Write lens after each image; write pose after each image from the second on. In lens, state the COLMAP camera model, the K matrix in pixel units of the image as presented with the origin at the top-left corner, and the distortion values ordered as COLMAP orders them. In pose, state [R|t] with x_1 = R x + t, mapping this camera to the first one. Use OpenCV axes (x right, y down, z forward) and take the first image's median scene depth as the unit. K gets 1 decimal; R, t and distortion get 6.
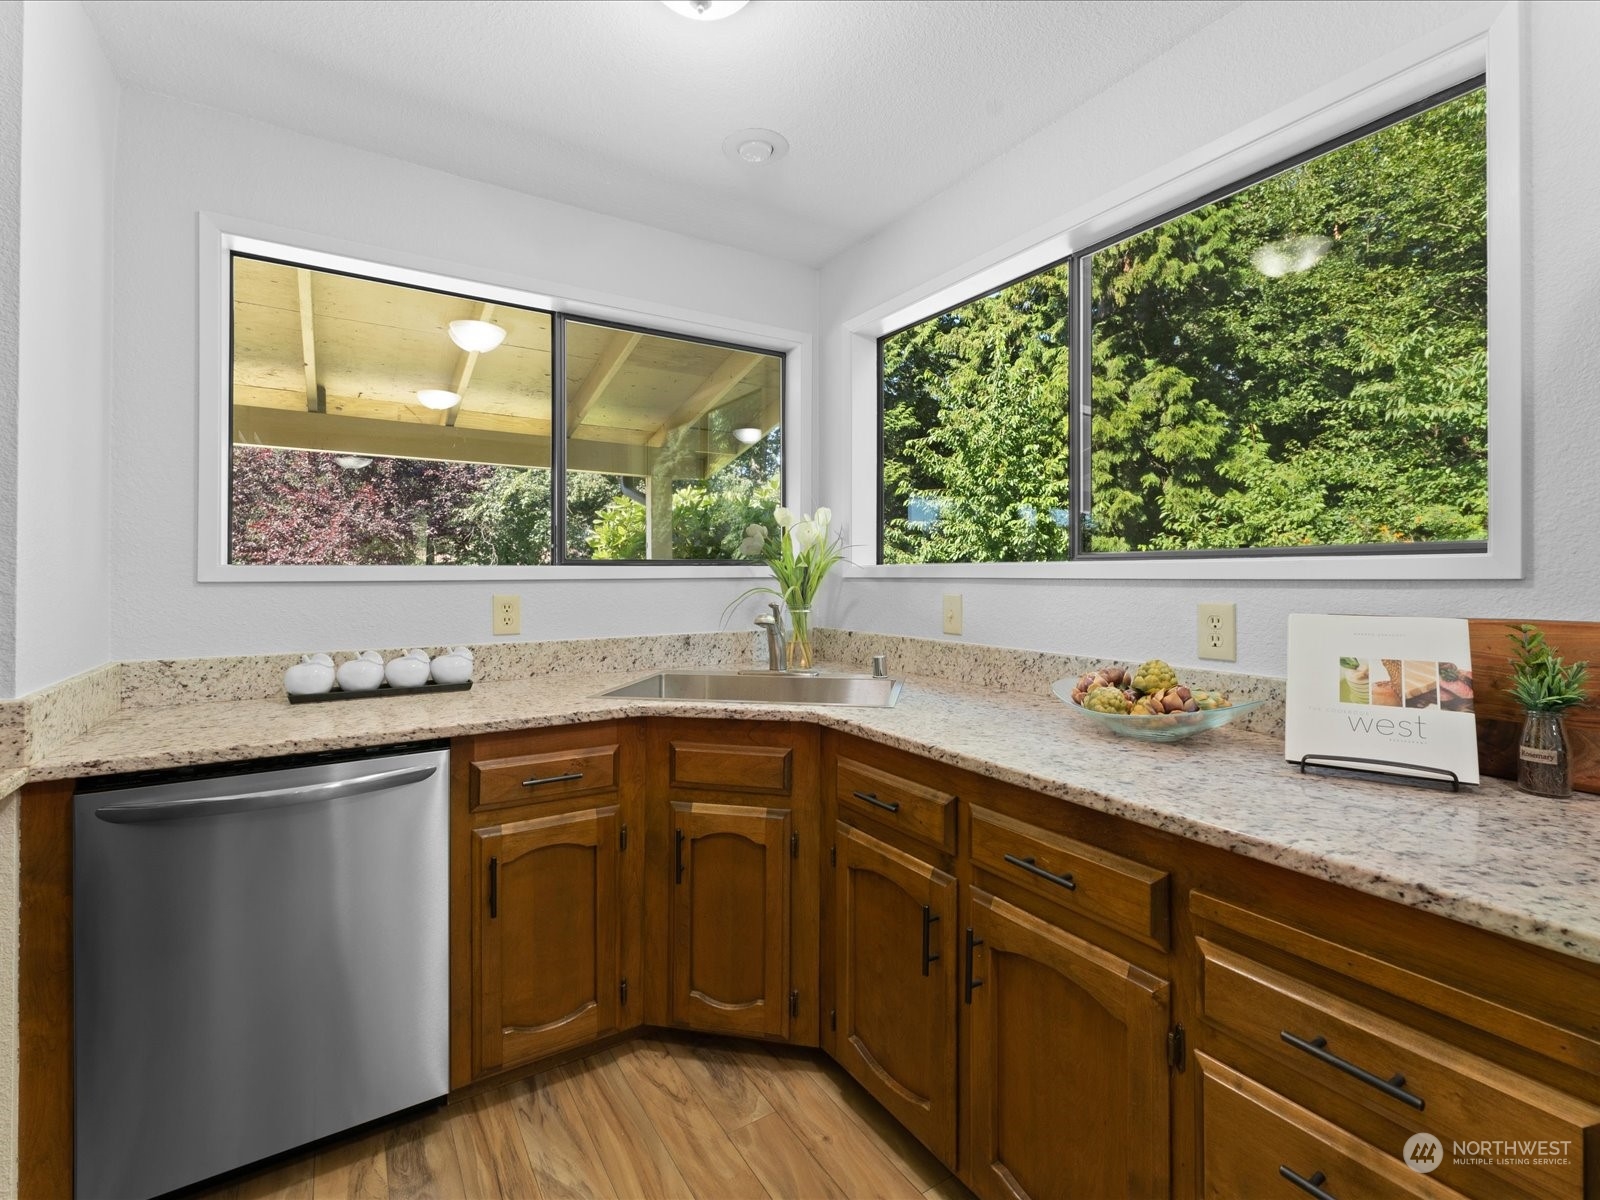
lens RADIAL K [[729.7, 0, 801.0], [0, 729.7, 591.0], [0, 0, 1]] dist [0.005220, 0.000398]
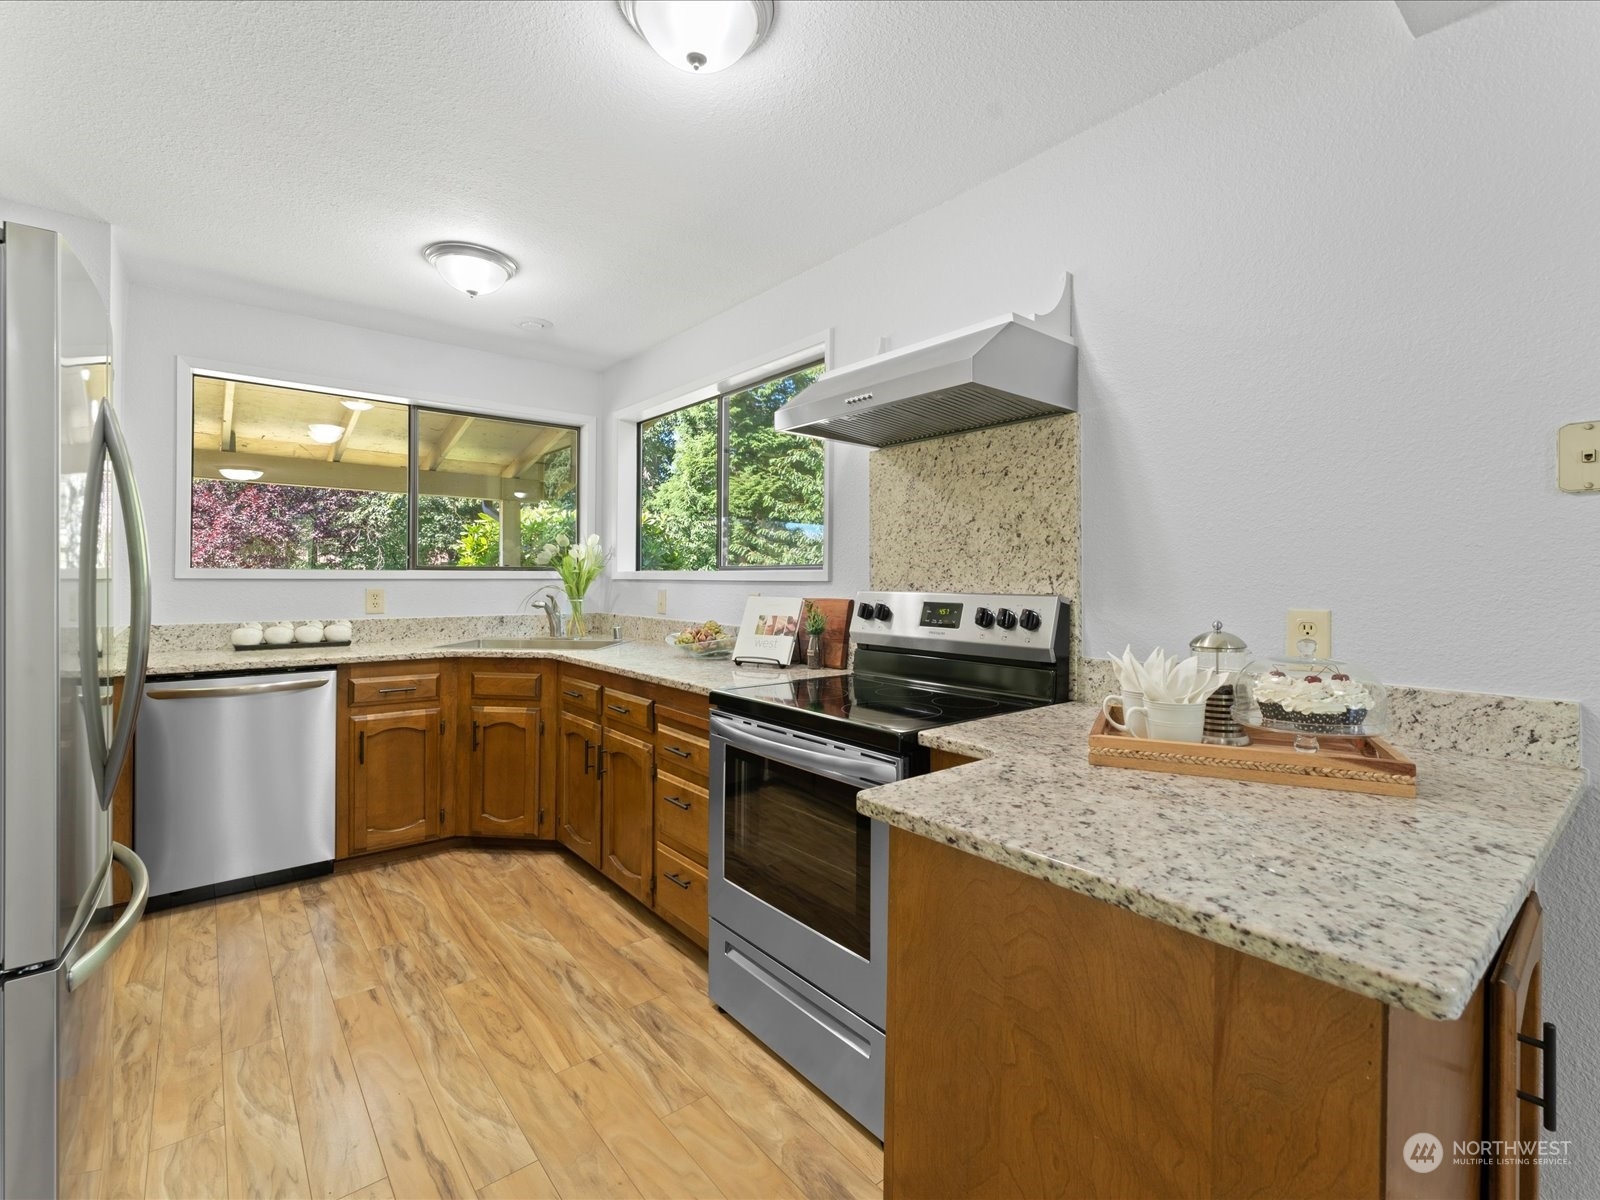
lens RADIAL K [[729.7, 0, 798.6], [0, 729.7, 593.5], [0, 0, 1]] dist [0.005220, 0.000398]
pose [[0.992989, 0.005396, 0.118080, 0.393133], [-0.005107, 0.999983, -0.002748, 0.019641], [-0.118093, 0.002125, 0.993000, -0.833345]]
